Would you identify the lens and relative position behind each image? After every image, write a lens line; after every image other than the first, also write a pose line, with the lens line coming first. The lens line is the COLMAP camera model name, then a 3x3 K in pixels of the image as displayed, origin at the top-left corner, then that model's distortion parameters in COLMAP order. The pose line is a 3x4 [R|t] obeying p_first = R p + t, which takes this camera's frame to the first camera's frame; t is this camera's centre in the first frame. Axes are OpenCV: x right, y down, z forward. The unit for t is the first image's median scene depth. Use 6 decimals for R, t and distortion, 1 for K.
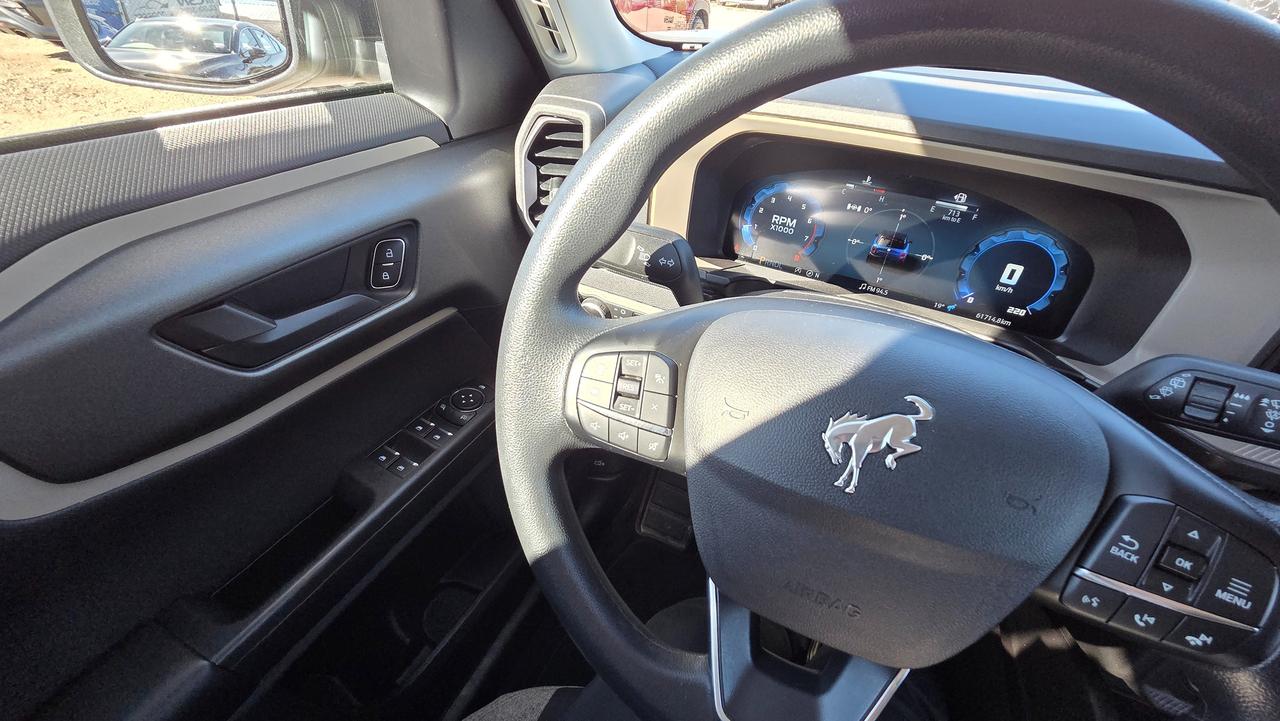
lens RADIAL K [[524.7, 0, 640.0], [0, 524.7, 360.5], [0, 0, 1]] dist [0.001659, -0.000414]
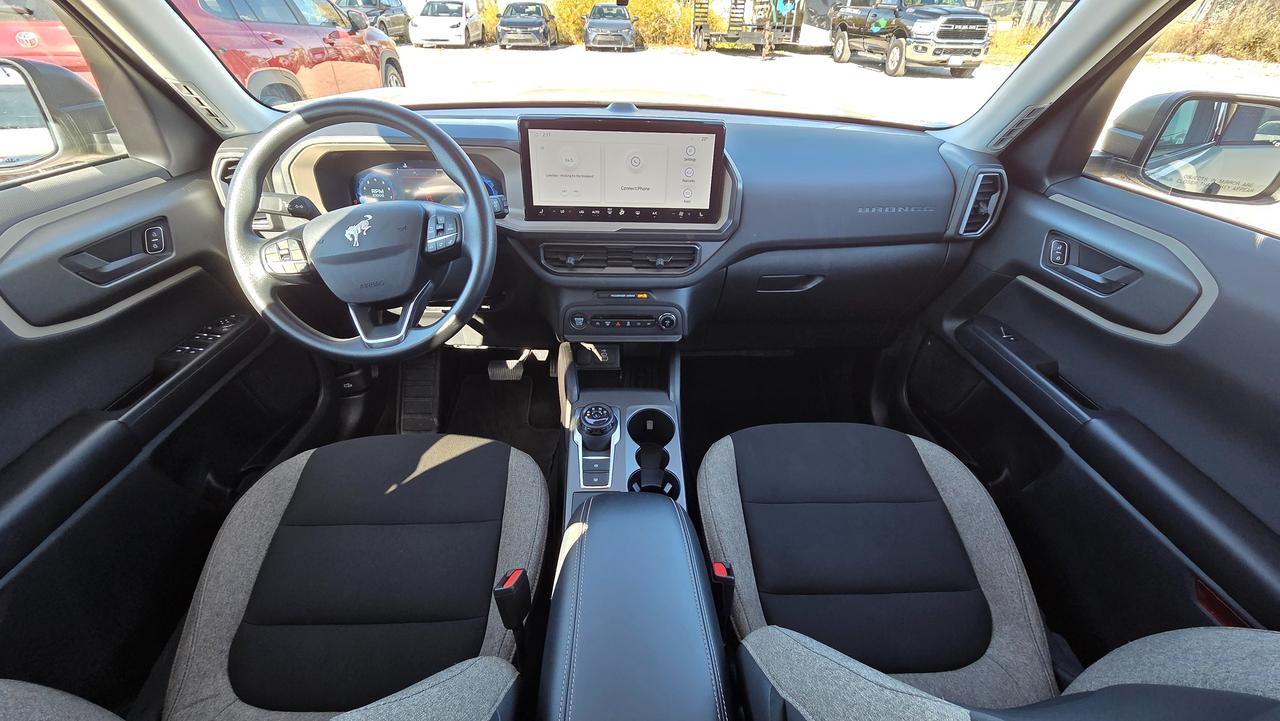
lens RADIAL K [[524.7, 0, 640.0], [0, 524.7, 360.5], [0, 0, 1]] dist [0.001659, -0.000414]
pose [[0.893113, -0.280668, 0.351533, 0.332717], [0.296427, 0.955009, 0.009380, 0.767121], [-0.338350, 0.095827, 0.936128, -1.425986]]
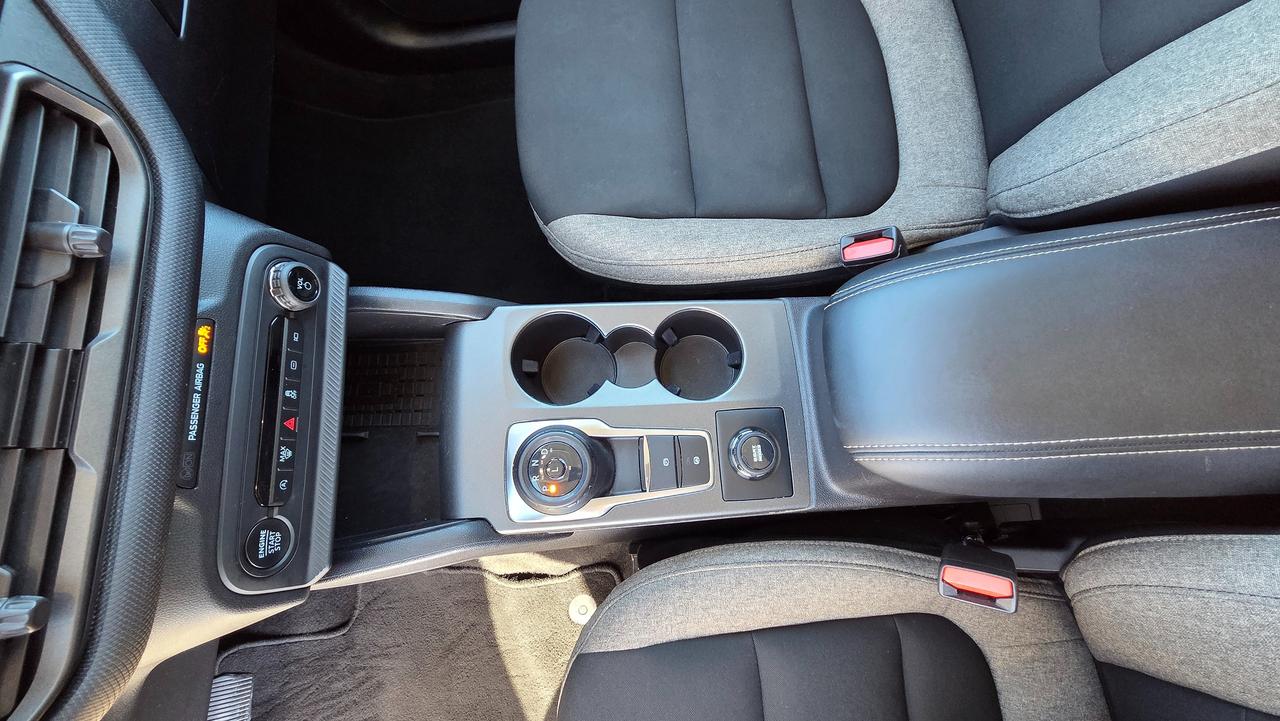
lens RADIAL K [[524.7, 0, 640.0], [0, 524.7, 360.5], [0, 0, 1]] dist [0.001659, -0.000414]
pose [[-0.474461, -0.863273, 0.172182, 0.814427], [0.596897, -0.171744, 0.783721, 0.301906], [-0.646993, 0.474620, 0.596771, -0.064872]]
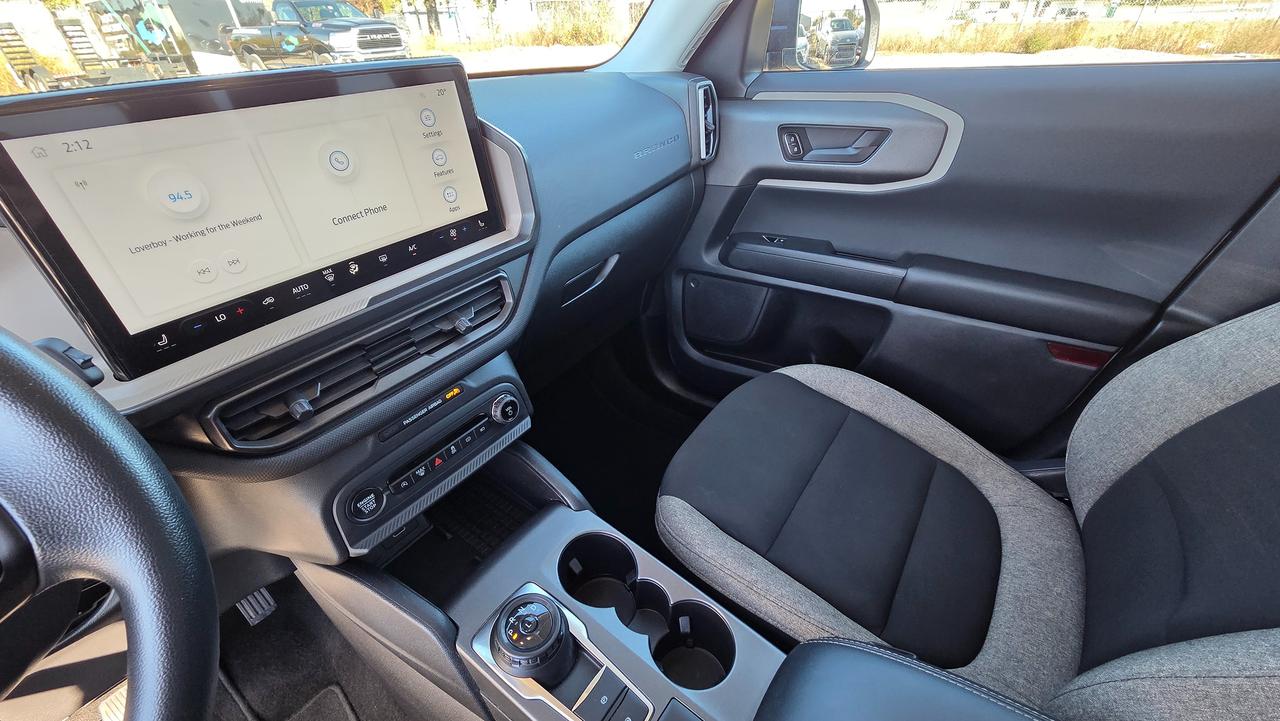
lens RADIAL K [[518.0, 0, 636.8], [0, 518.0, 359.3], [0, 0, 1]] dist [0.003714, 0.000538]
pose [[0.194044, -0.594033, 0.780687, 0.375719], [0.646239, 0.676138, 0.353854, 0.296523], [-0.738053, 0.435847, 0.515088, -0.302711]]
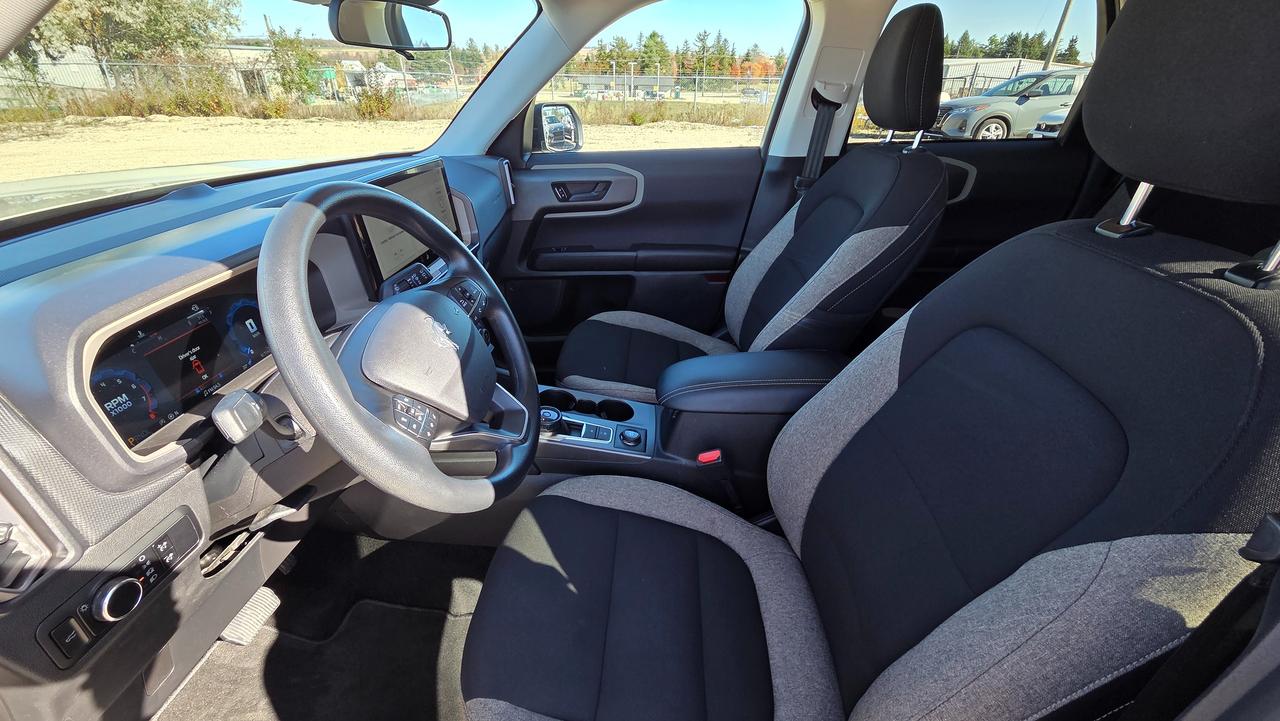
lens RADIAL K [[524.7, 0, 640.0], [0, 524.7, 360.5], [0, 0, 1]] dist [0.001659, -0.000414]
pose [[-0.374990, -0.482943, 0.791296, -1.096238], [0.558287, 0.563784, 0.608657, -0.433586], [-0.740066, 0.670010, 0.058208, 0.104446]]
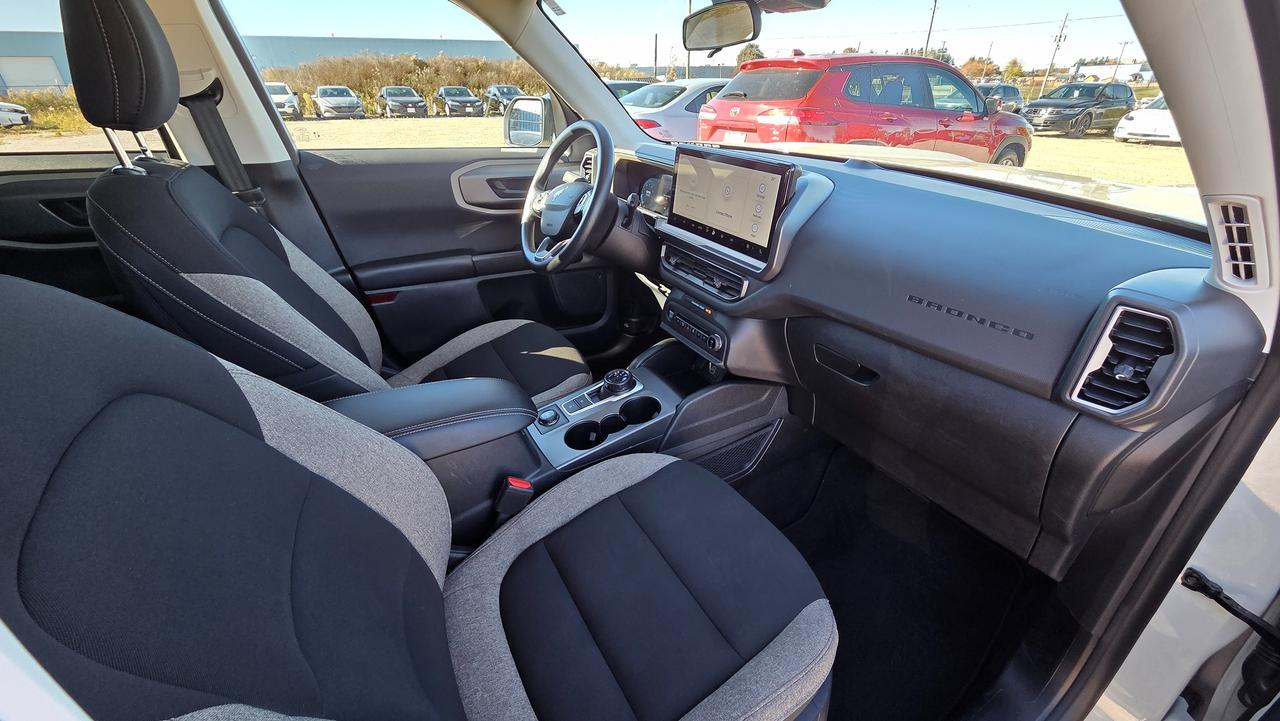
lens RADIAL K [[524.7, 0, 640.0], [0, 524.7, 360.5], [0, 0, 1]] dist [0.001659, -0.000414]
pose [[0.809754, 0.232294, -0.538830, 2.421994], [-0.333875, 0.937555, -0.097560, 1.104665], [0.482521, 0.258902, 0.836746, -1.504347]]
